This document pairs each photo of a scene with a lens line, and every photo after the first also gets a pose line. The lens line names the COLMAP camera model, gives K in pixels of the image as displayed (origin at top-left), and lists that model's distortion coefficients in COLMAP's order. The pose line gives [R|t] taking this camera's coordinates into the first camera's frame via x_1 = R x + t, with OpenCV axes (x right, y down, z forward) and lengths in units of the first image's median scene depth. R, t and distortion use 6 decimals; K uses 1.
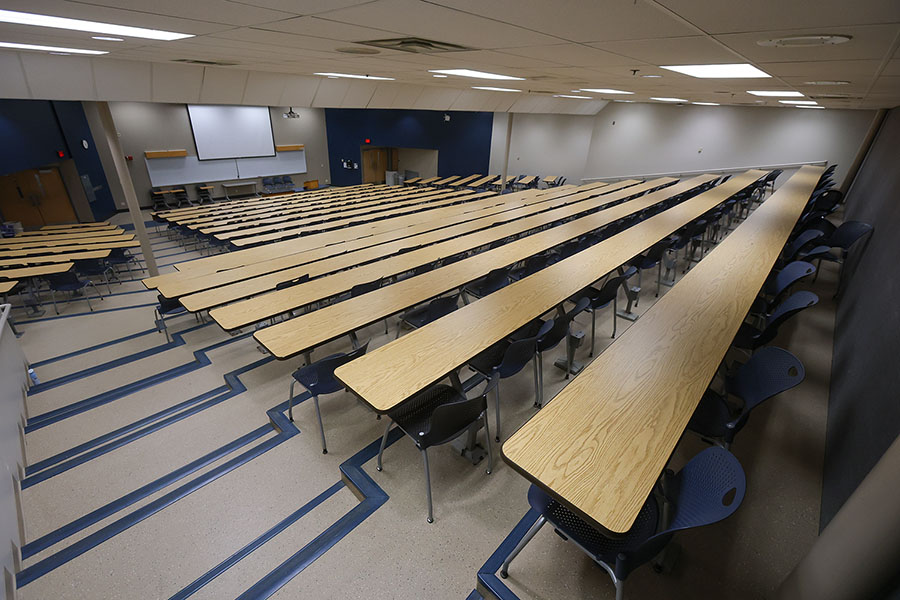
lens RADIAL K [[396.3, 0, 451.7], [0, 396.3, 299.4], [0, 0, 1]] dist [0.000403, 0.001260]
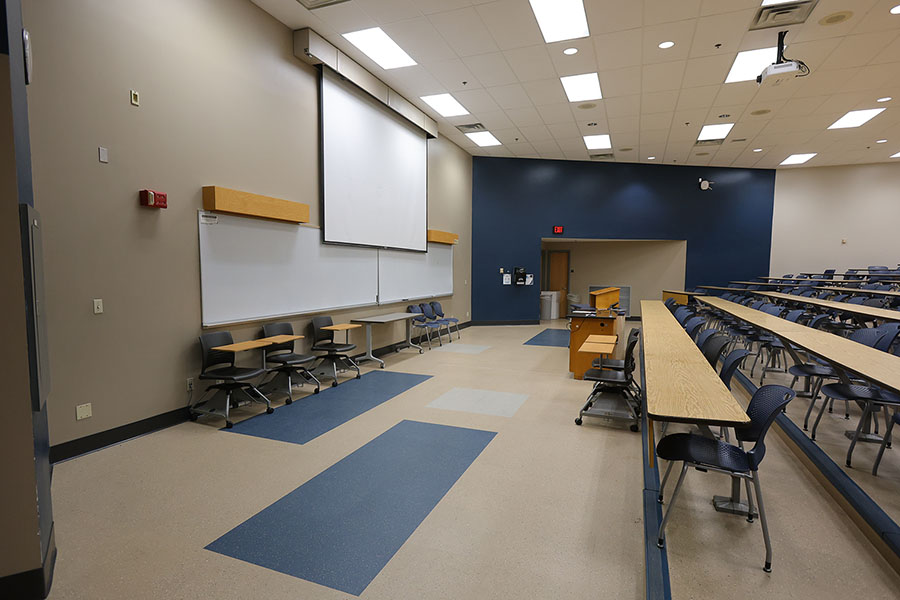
lens RADIAL K [[485.1, 0, 446.8], [0, 485.1, 308.7], [0, 0, 1]] dist [0.005692, 0.001330]
pose [[0.931428, -0.063302, 0.358378, -0.602721], [0.188837, 0.925878, -0.327246, -0.142760], [-0.311099, 0.372481, 0.874343, 0.581649]]
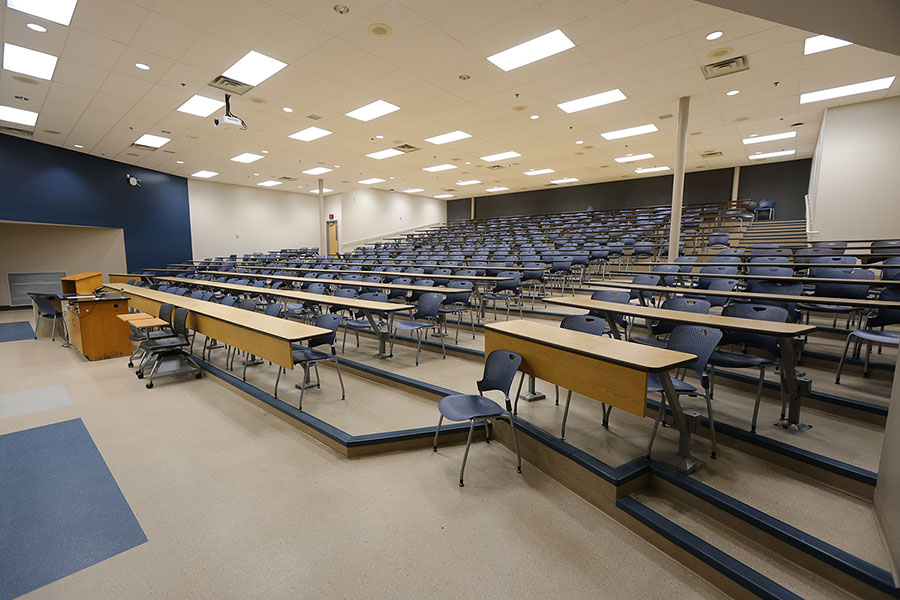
lens RADIAL K [[396.3, 0, 451.0], [0, 396.3, 298.8], [0, 0, 1]] dist [0.000403, 0.001260]
pose [[-0.039196, -0.144048, 0.988794, -0.688884], [0.439114, 0.886400, 0.146538, -0.159141], [-0.897576, 0.439938, 0.028510, 0.606423]]
